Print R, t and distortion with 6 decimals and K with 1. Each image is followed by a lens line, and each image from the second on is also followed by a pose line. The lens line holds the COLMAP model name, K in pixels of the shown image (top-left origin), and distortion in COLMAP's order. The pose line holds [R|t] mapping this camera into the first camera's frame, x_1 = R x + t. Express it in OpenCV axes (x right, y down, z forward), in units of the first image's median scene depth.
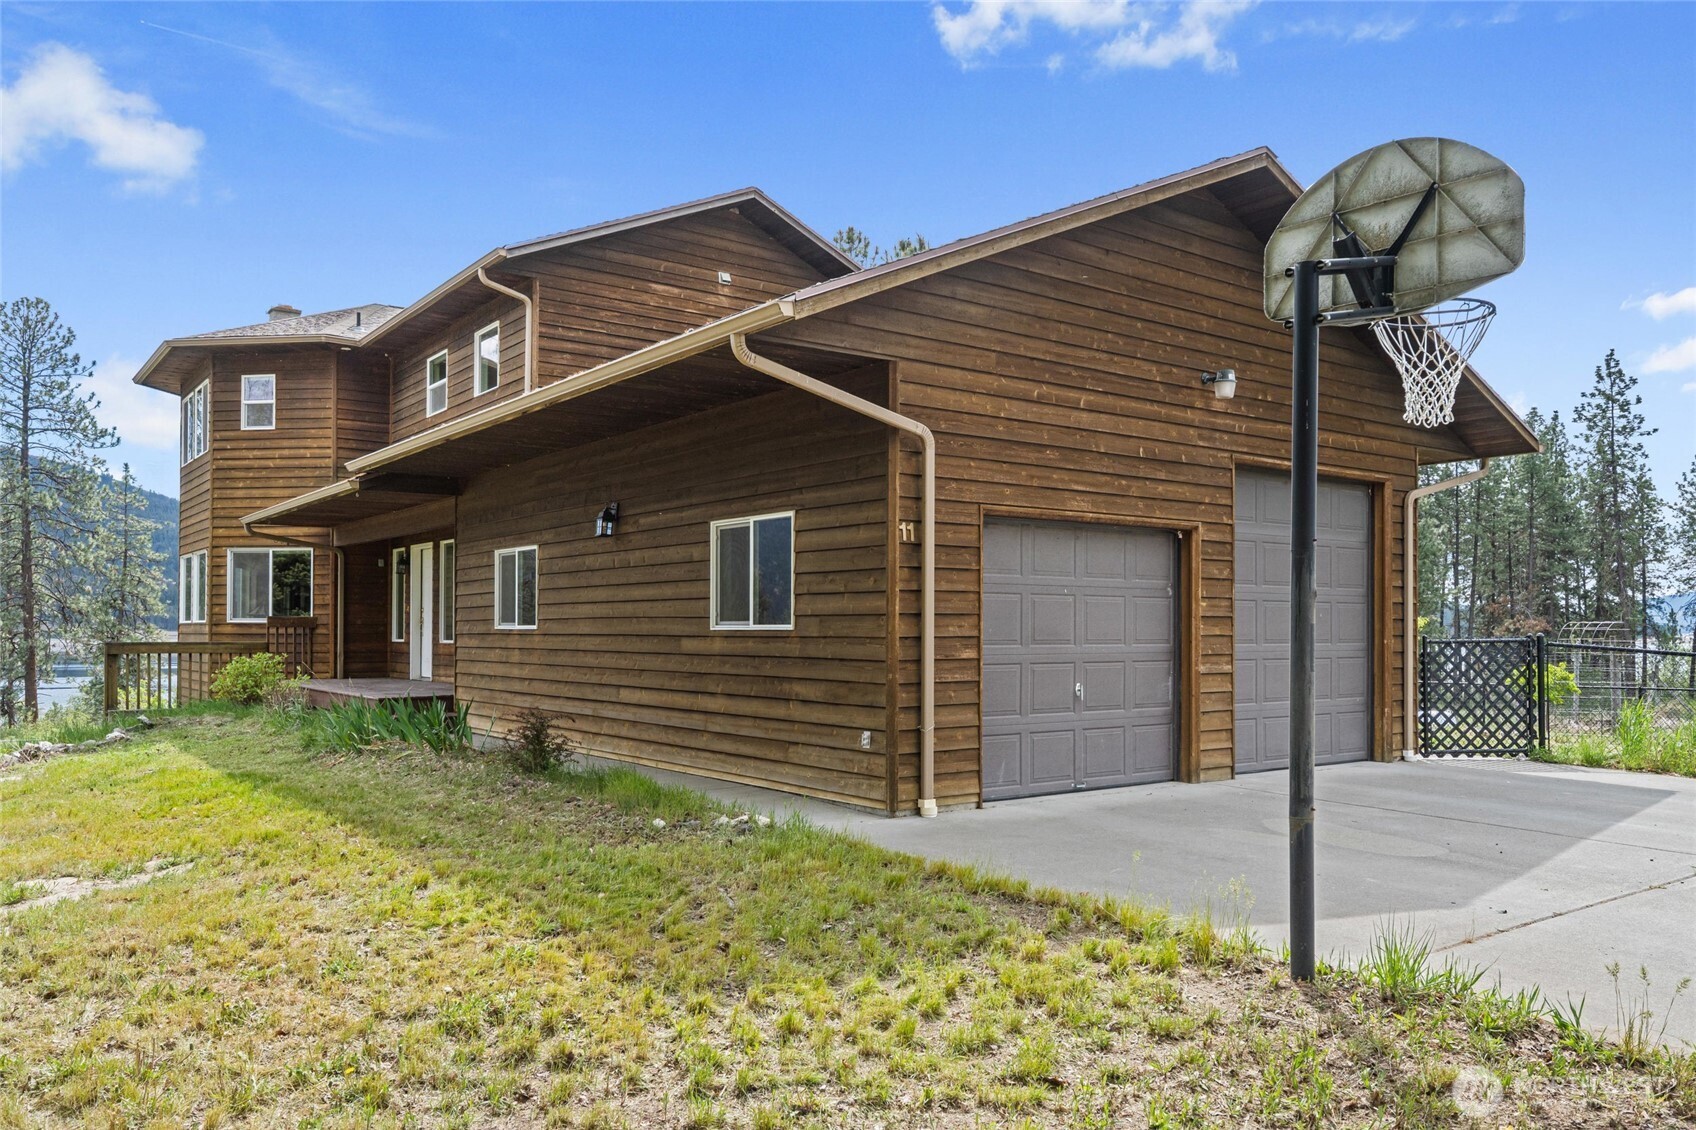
lens RADIAL K [[1250.3, 0, 846.0], [0, 1250.3, 580.7], [0, 0, 1]] dist [-0.001794, -0.003719]
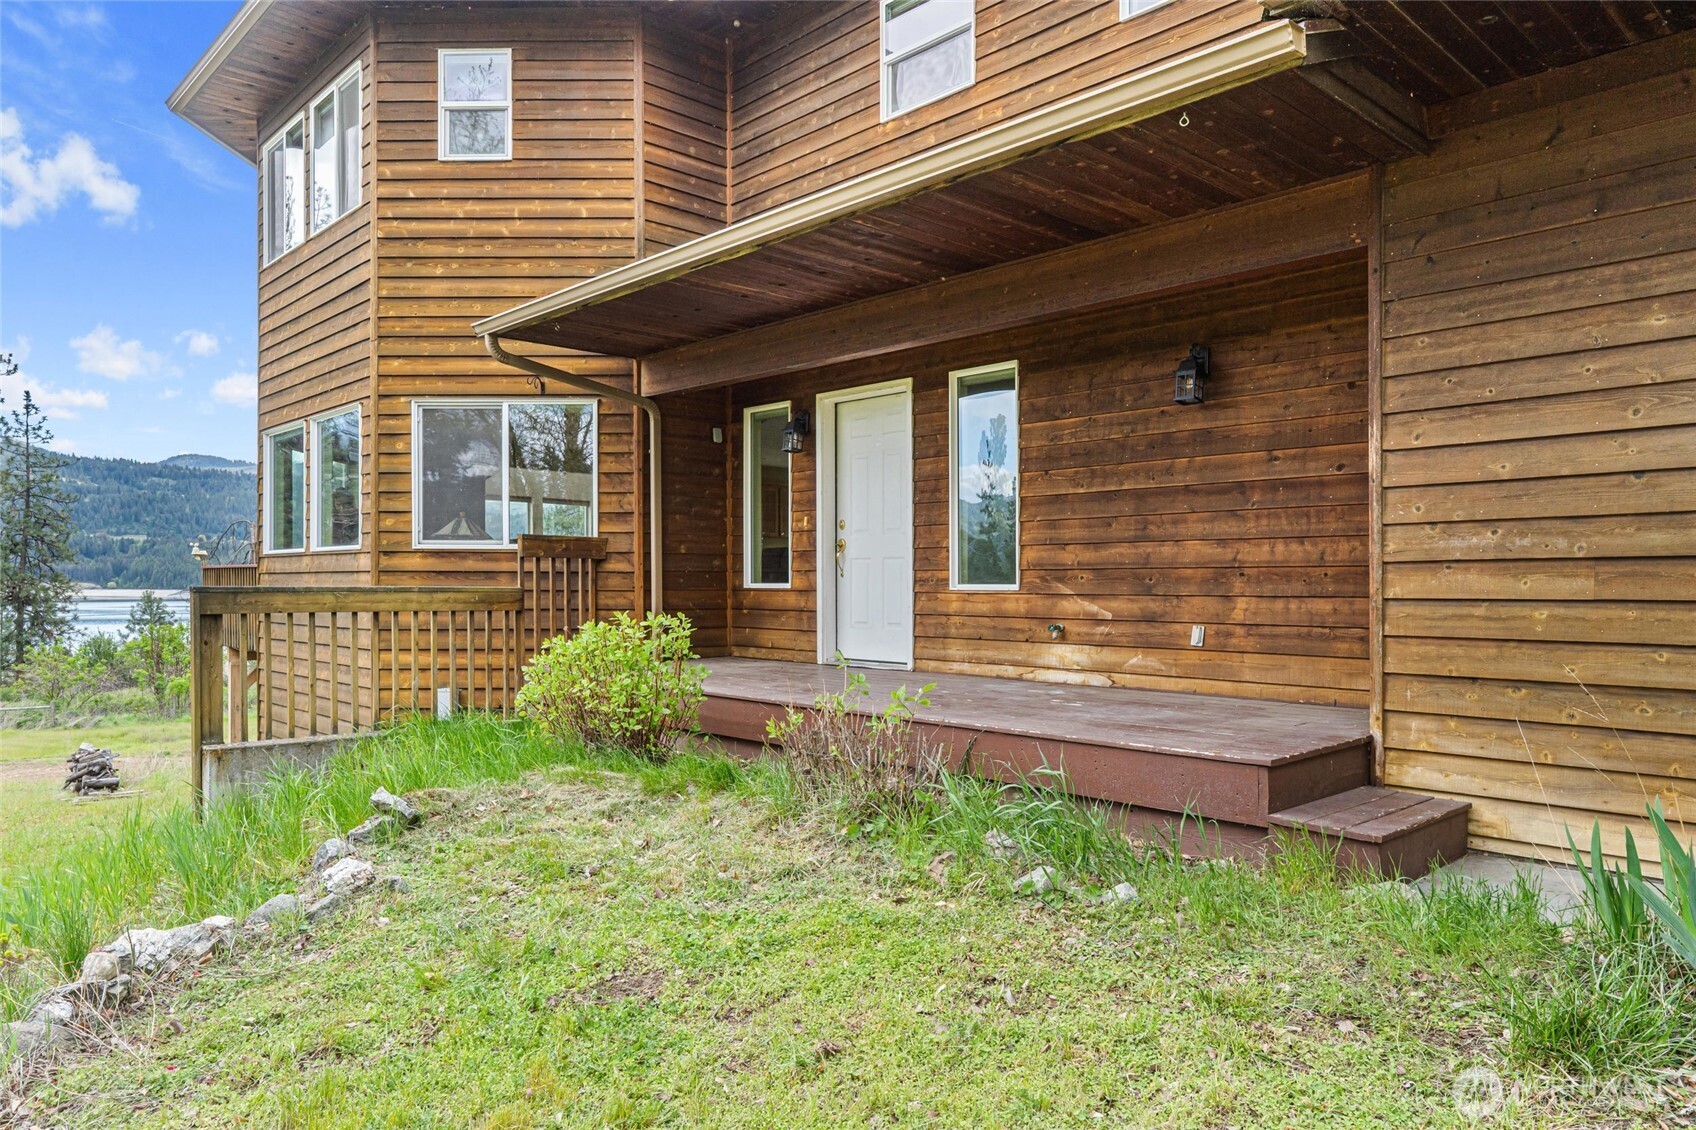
lens RADIAL K [[1144.1, 0, 848.8], [0, 1144.1, 565.0], [0, 0, 1]] dist [-0.007384, -0.001224]
pose [[0.993423, 0.004765, 0.114399, -0.375368], [-0.007606, 0.999673, 0.024408, 0.027569], [-0.114245, -0.025117, 0.993135, 0.530069]]
